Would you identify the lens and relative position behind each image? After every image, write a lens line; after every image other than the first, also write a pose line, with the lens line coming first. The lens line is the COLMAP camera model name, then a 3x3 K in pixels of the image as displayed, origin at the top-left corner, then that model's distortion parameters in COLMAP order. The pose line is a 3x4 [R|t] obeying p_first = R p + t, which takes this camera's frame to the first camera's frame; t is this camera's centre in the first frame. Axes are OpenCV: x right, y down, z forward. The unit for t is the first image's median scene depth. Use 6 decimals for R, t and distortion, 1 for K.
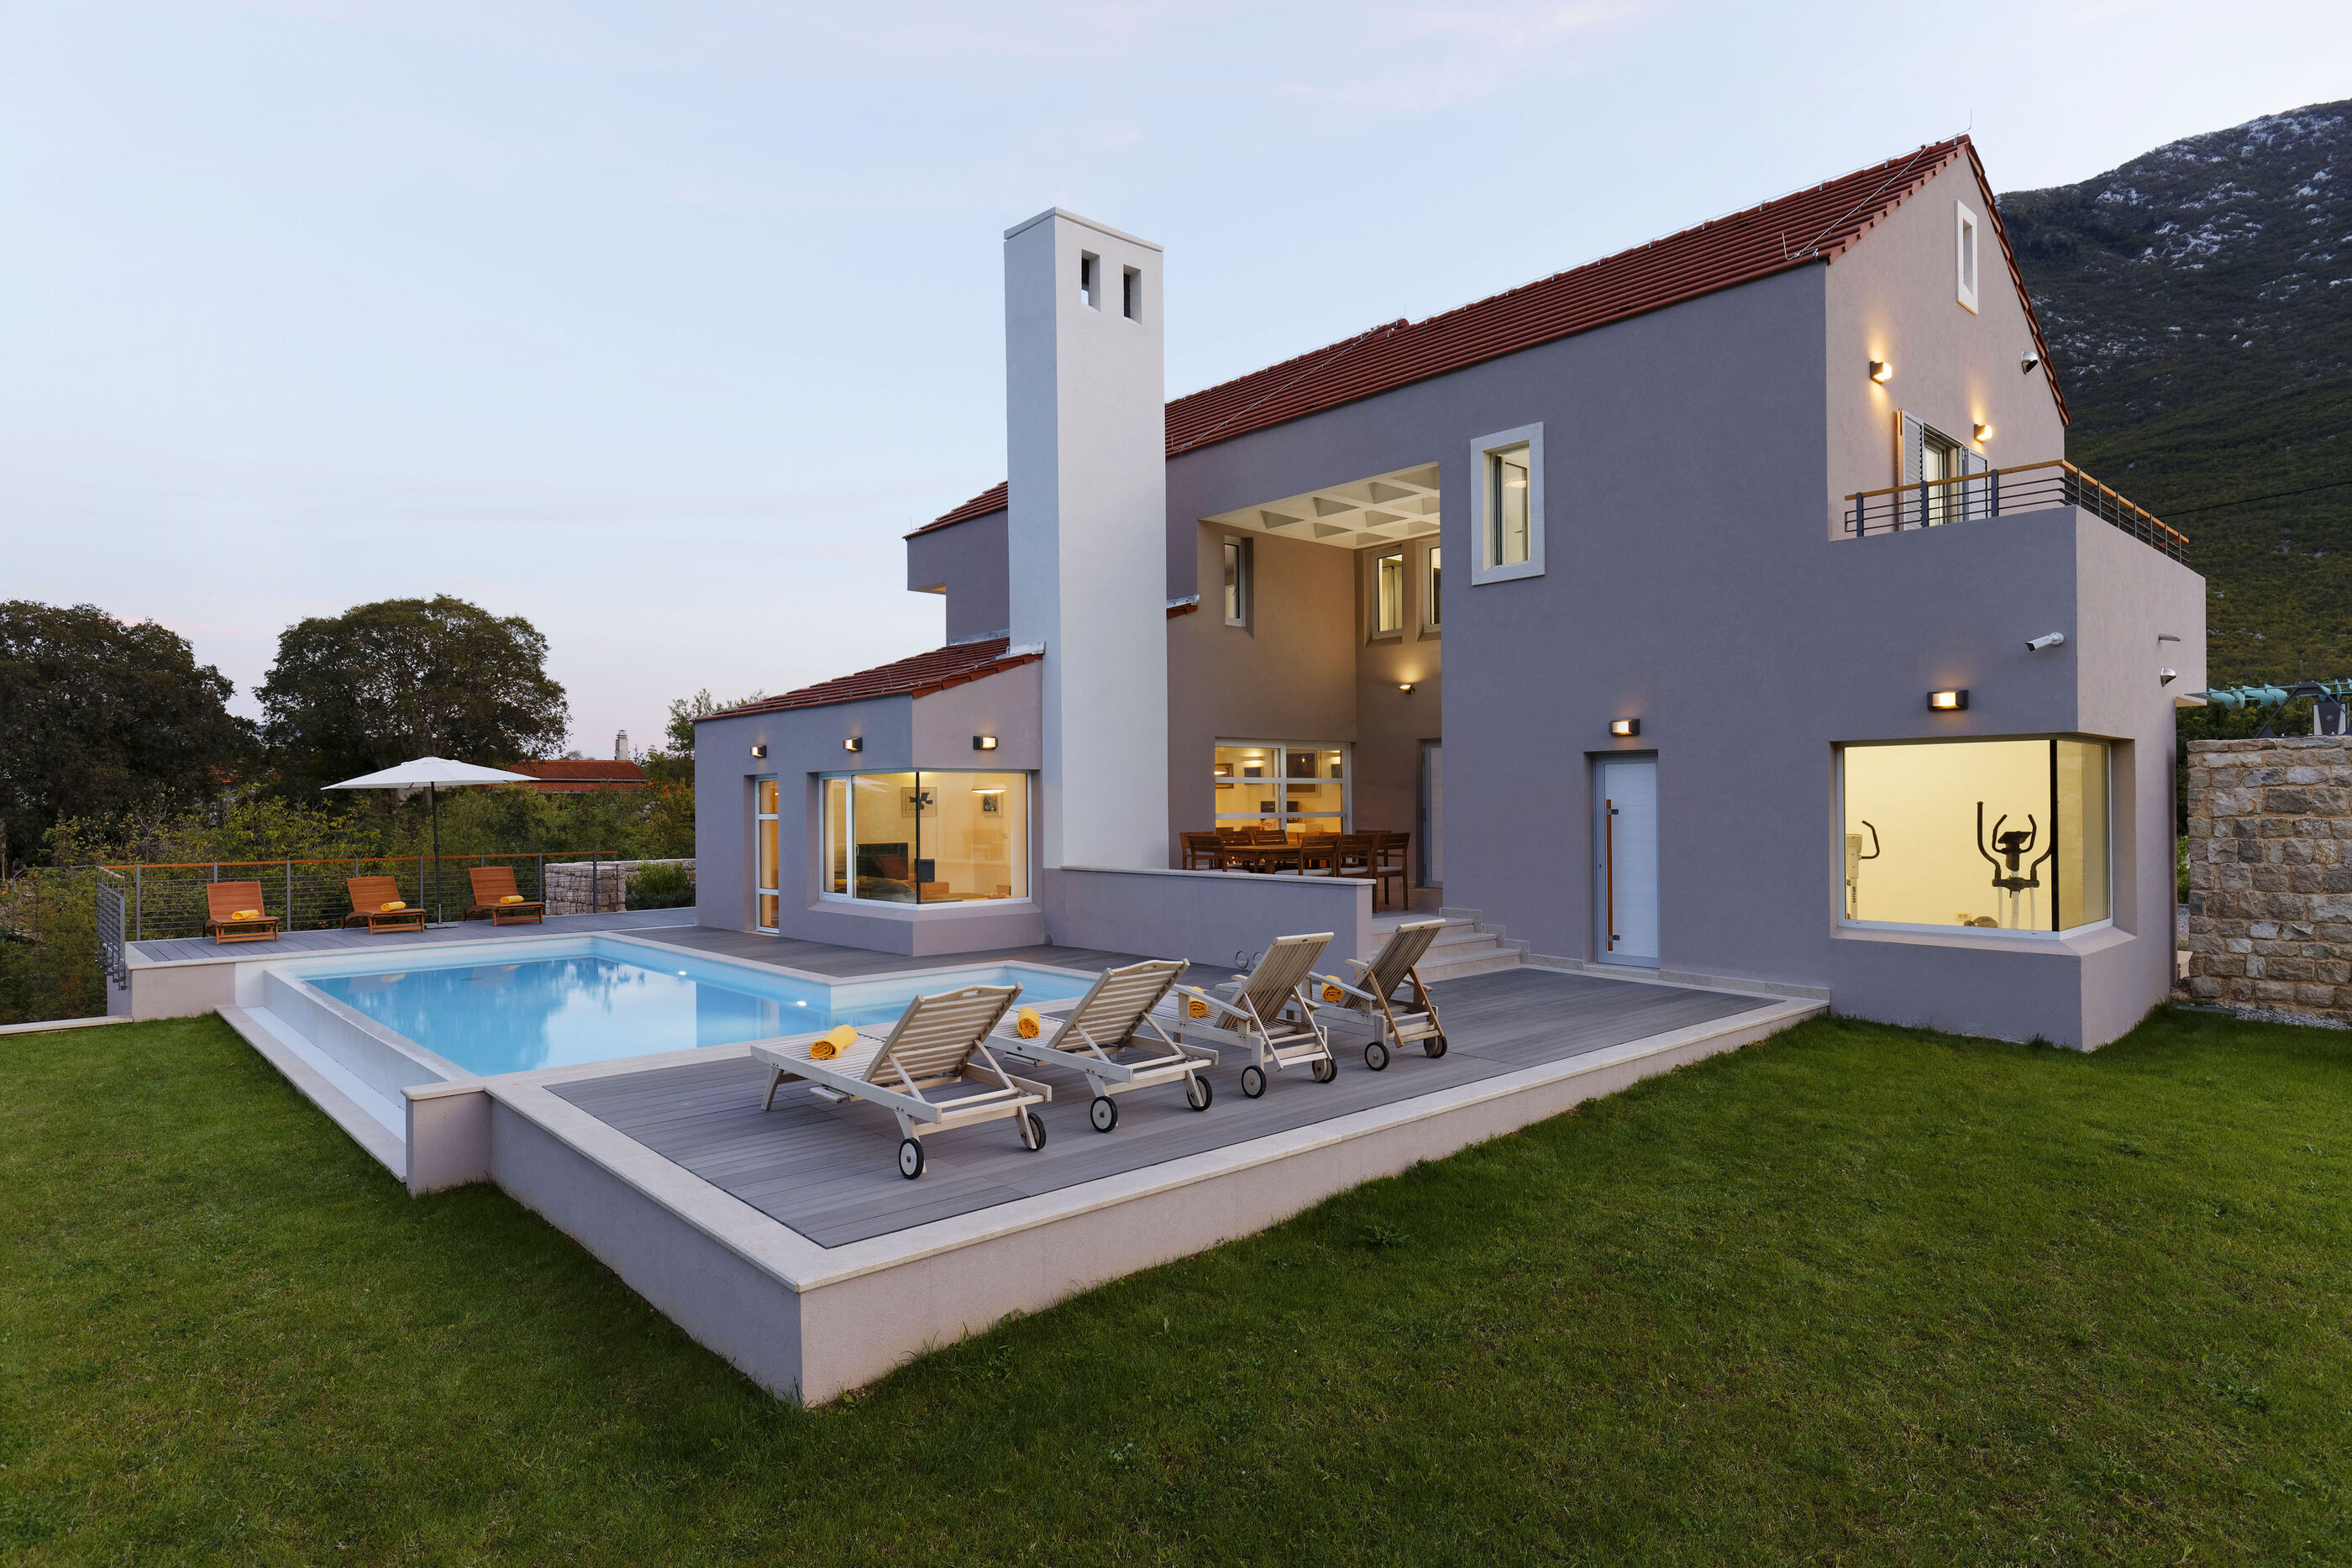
lens RADIAL K [[1297.2, 0, 1197.2], [0, 1297.2, 743.9], [0, 0, 1]] dist [0.005528, -0.026926]
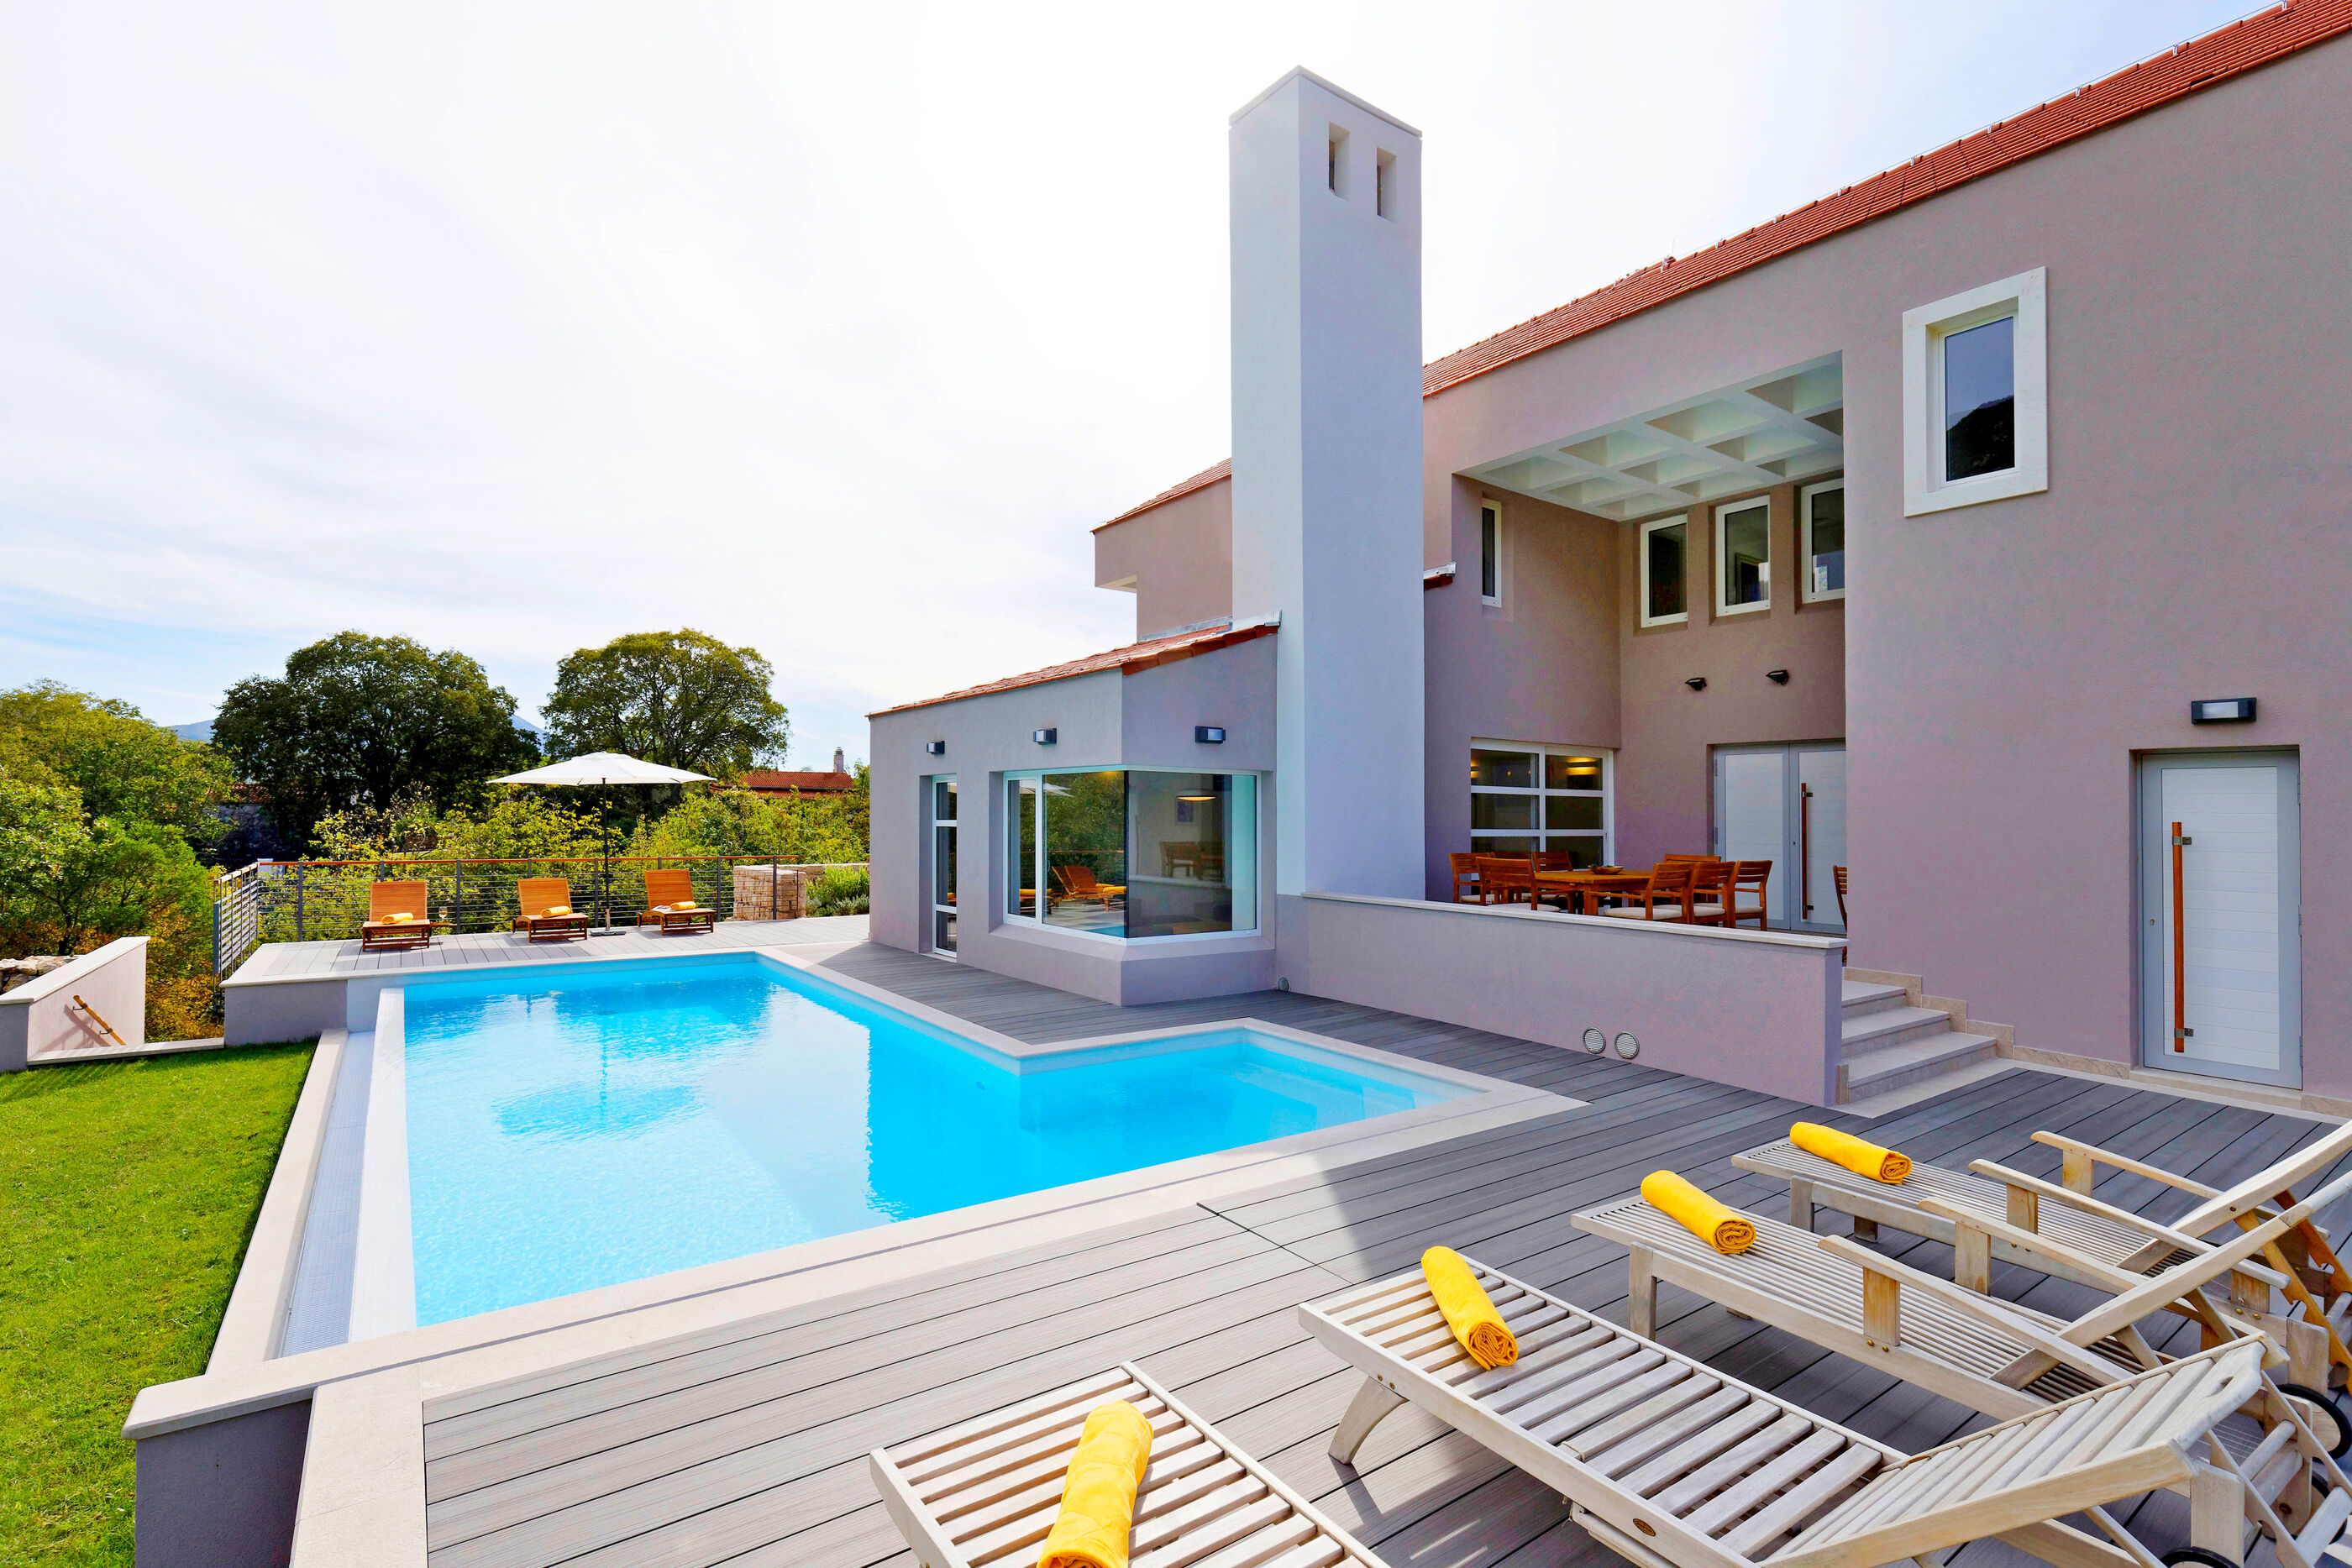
lens RADIAL K [[1064.0, 0, 1180.6], [0, 1064.0, 792.5], [0, 0, 1]] dist [0.001903, 0.000820]
pose [[0.993474, 0.015864, -0.112949, -0.051190], [-0.013206, 0.999619, 0.024239, 0.008864], [0.113291, -0.022589, 0.993305, 0.168339]]
